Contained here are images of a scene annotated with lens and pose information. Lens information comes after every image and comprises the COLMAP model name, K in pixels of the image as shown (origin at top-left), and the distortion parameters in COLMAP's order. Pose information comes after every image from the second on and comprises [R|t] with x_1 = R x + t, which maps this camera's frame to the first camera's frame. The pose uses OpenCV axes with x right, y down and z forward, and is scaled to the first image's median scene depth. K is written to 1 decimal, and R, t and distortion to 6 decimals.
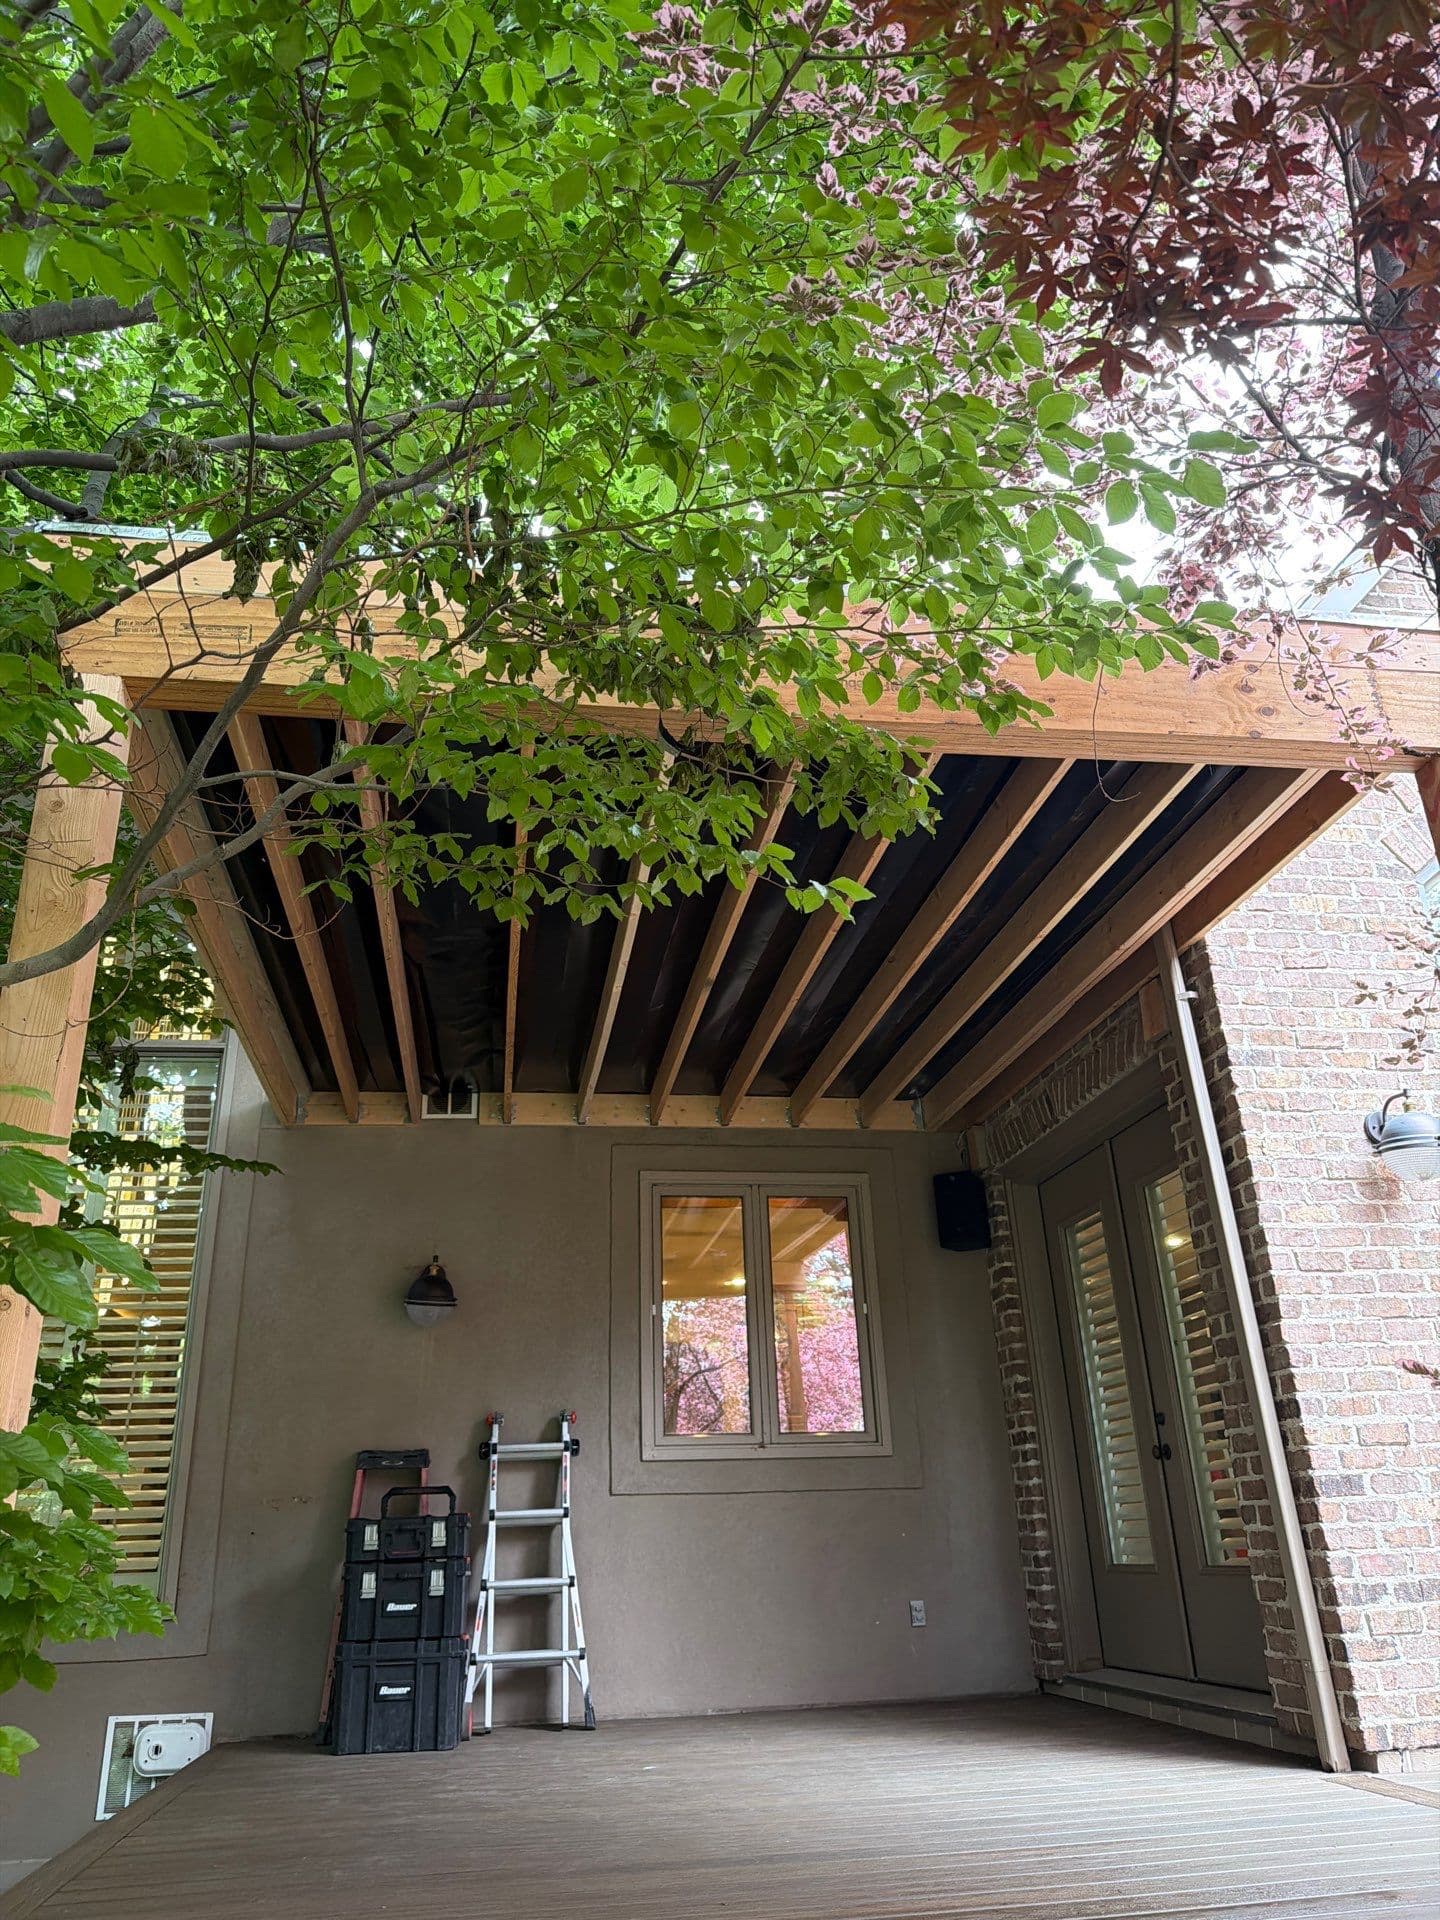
lens RADIAL K [[1342.8, 0, 720.0], [0, 1342.8, 960.0], [0, 0, 1]] dist [0.022184, -0.032087]
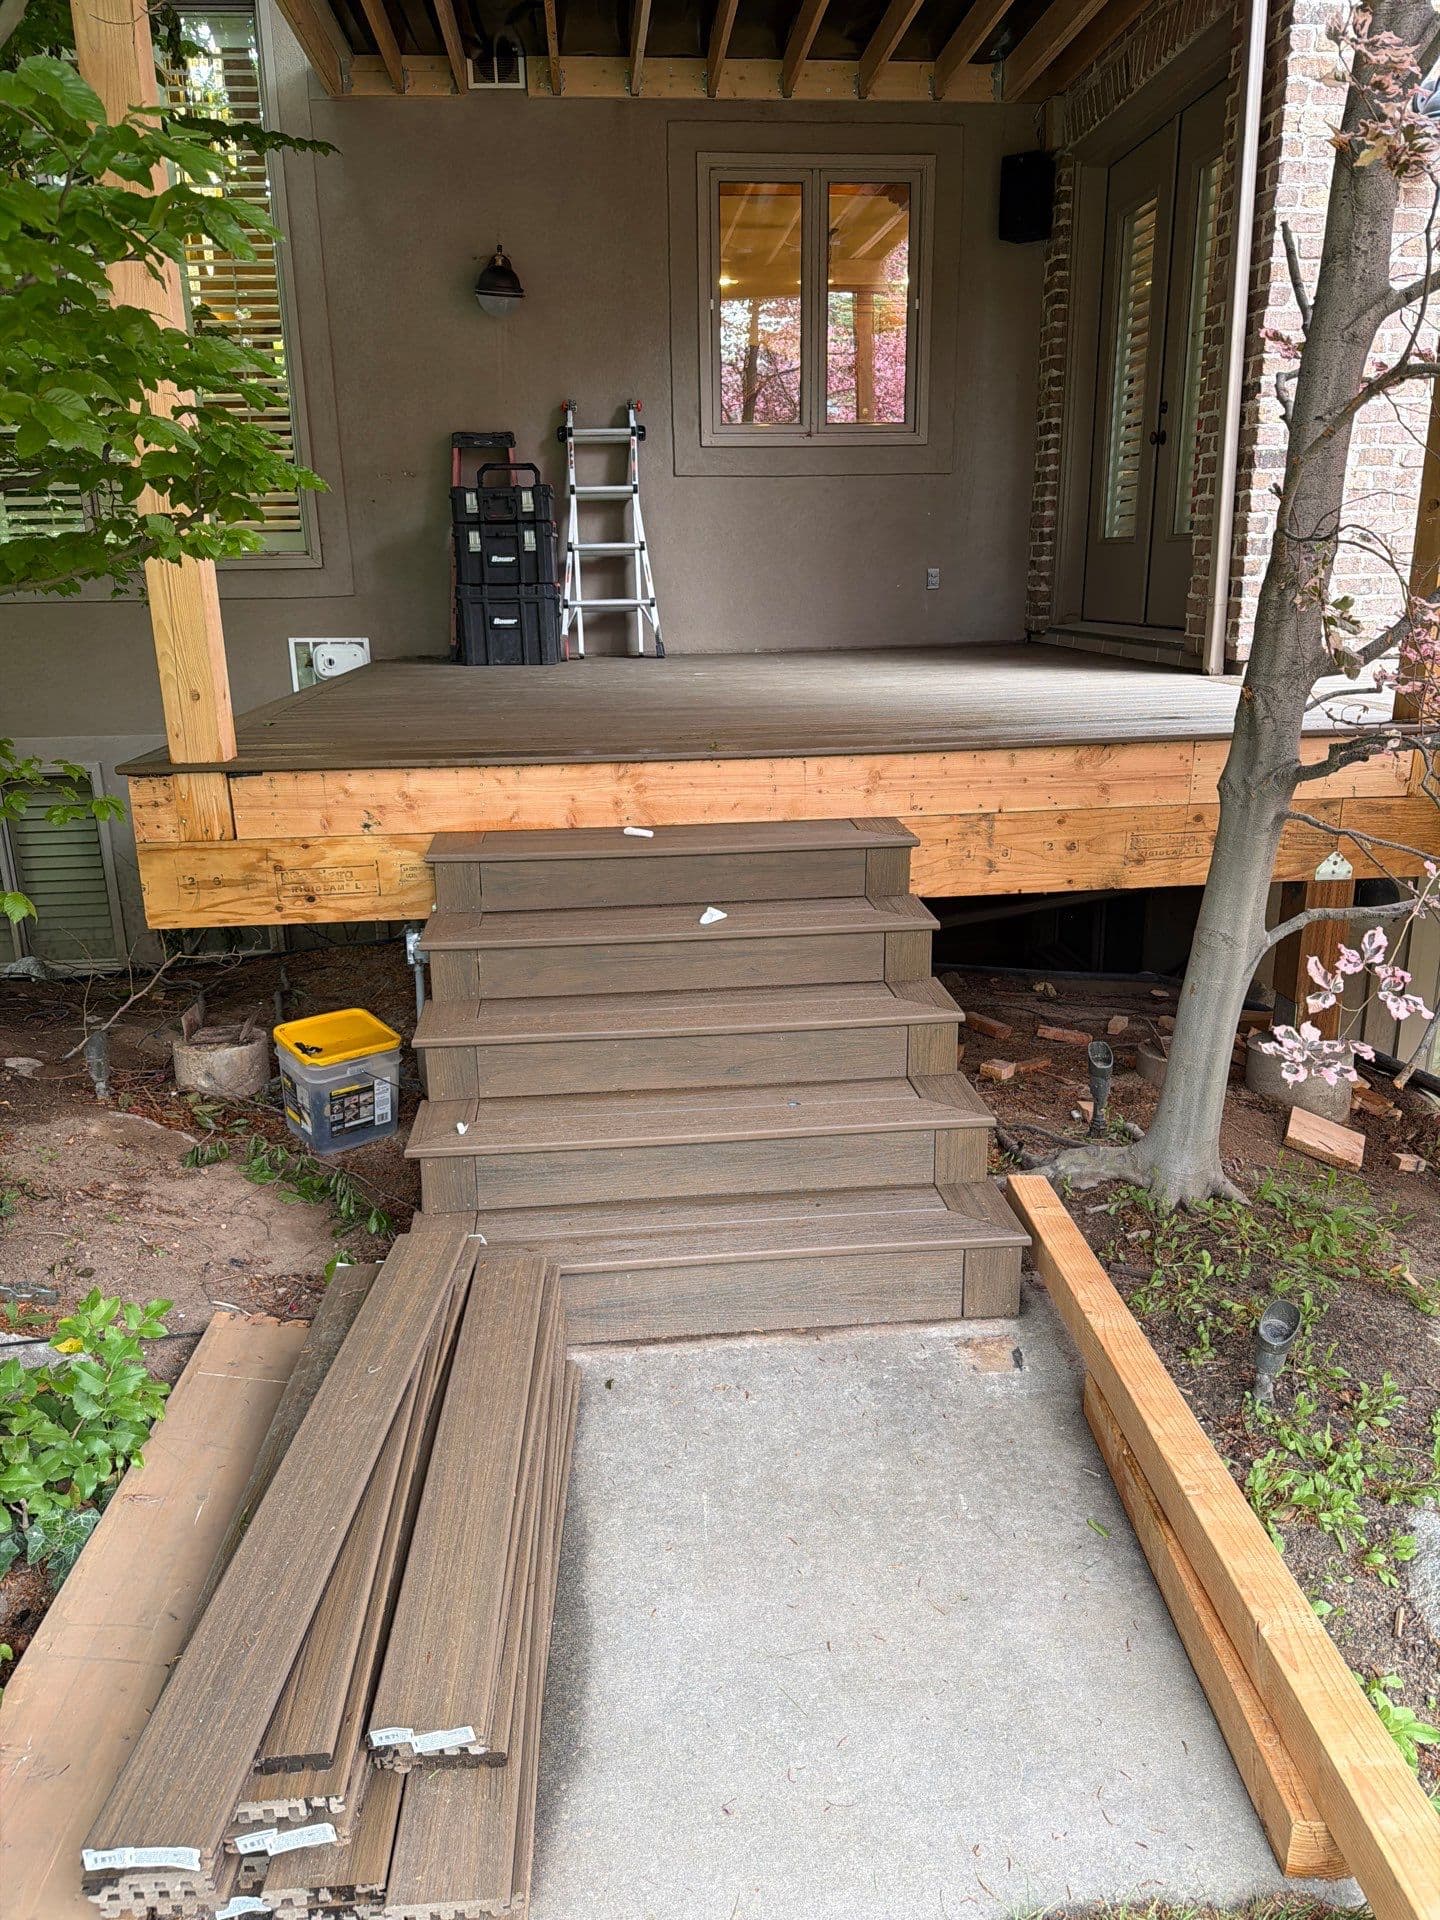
lens RADIAL K [[1354.0, 0, 711.9], [0, 1354.0, 965.7], [0, 0, 1]] dist [-0.001686, -0.005571]
pose [[0.996901, 0.040383, -0.067511, 0.047246], [0.012349, 0.767220, 0.641266, -0.022004], [0.077692, -0.640112, 0.764343, -0.151139]]
